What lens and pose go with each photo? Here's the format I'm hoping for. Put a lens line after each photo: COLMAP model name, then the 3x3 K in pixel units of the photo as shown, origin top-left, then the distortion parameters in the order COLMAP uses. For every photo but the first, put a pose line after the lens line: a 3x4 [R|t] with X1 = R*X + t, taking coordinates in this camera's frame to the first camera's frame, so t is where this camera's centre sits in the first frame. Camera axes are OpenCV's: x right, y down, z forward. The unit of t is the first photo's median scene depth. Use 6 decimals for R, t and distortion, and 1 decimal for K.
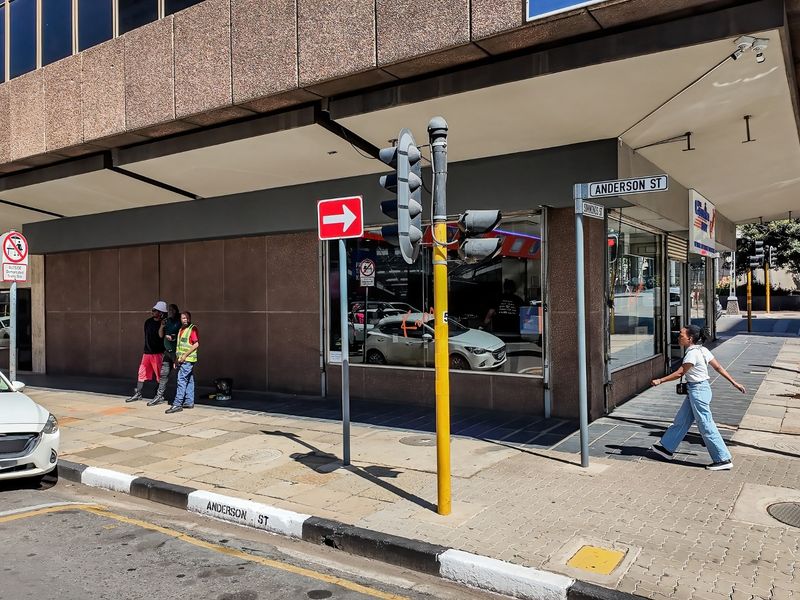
lens RADIAL K [[617.9, 0, 400.0], [0, 617.9, 300.0], [0, 0, 1]] dist [0.118415, -0.191577]
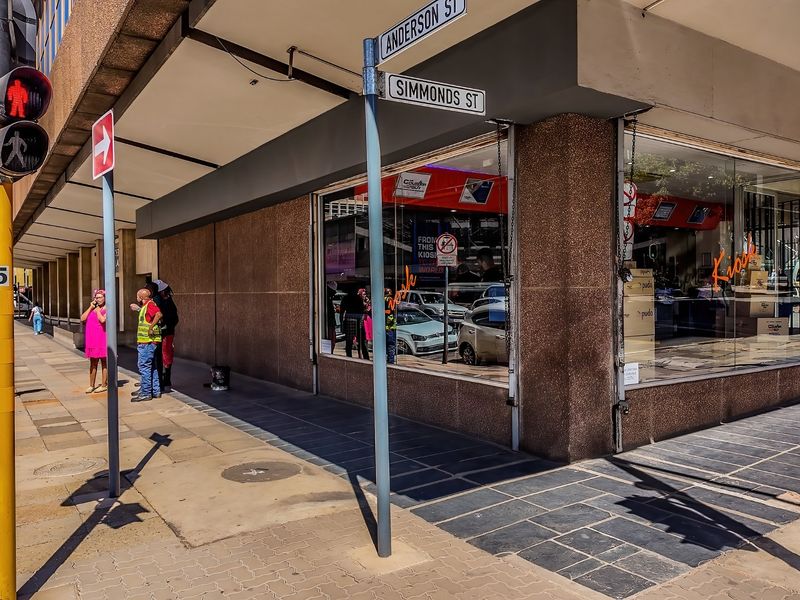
lens RADIAL K [[617.9, 0, 400.0], [0, 617.9, 300.0], [0, 0, 1]] dist [0.118415, -0.191577]
pose [[0.927415, 0.009114, -0.373924, 0.333545], [-0.004191, 0.999894, 0.013978, 0.021199], [0.374011, -0.011396, 0.927354, 0.321193]]
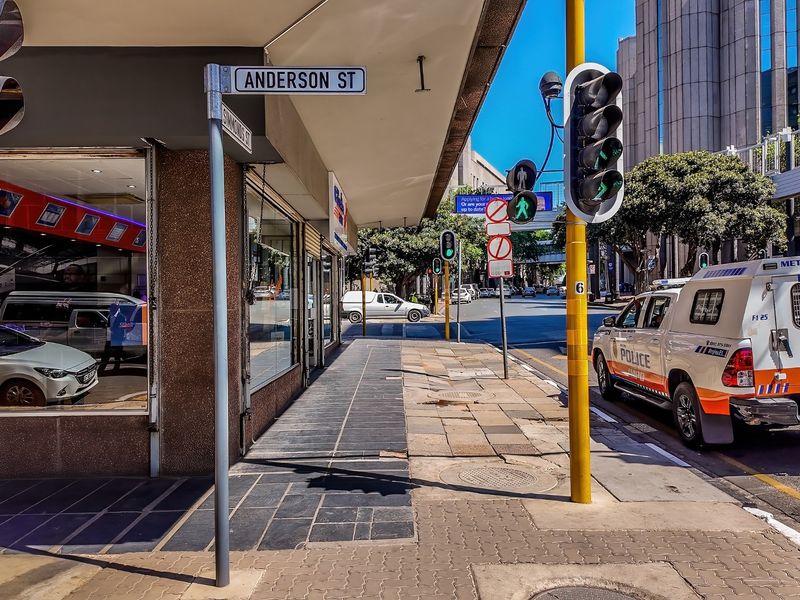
lens RADIAL K [[617.9, 0, 400.0], [0, 617.9, 300.0], [0, 0, 1]] dist [0.118415, -0.191577]
pose [[0.825074, 0.006938, 0.564982, 0.072409], [0.002056, 0.999881, -0.015282, 0.017116], [-0.565021, 0.013771, 0.824961, 0.296961]]
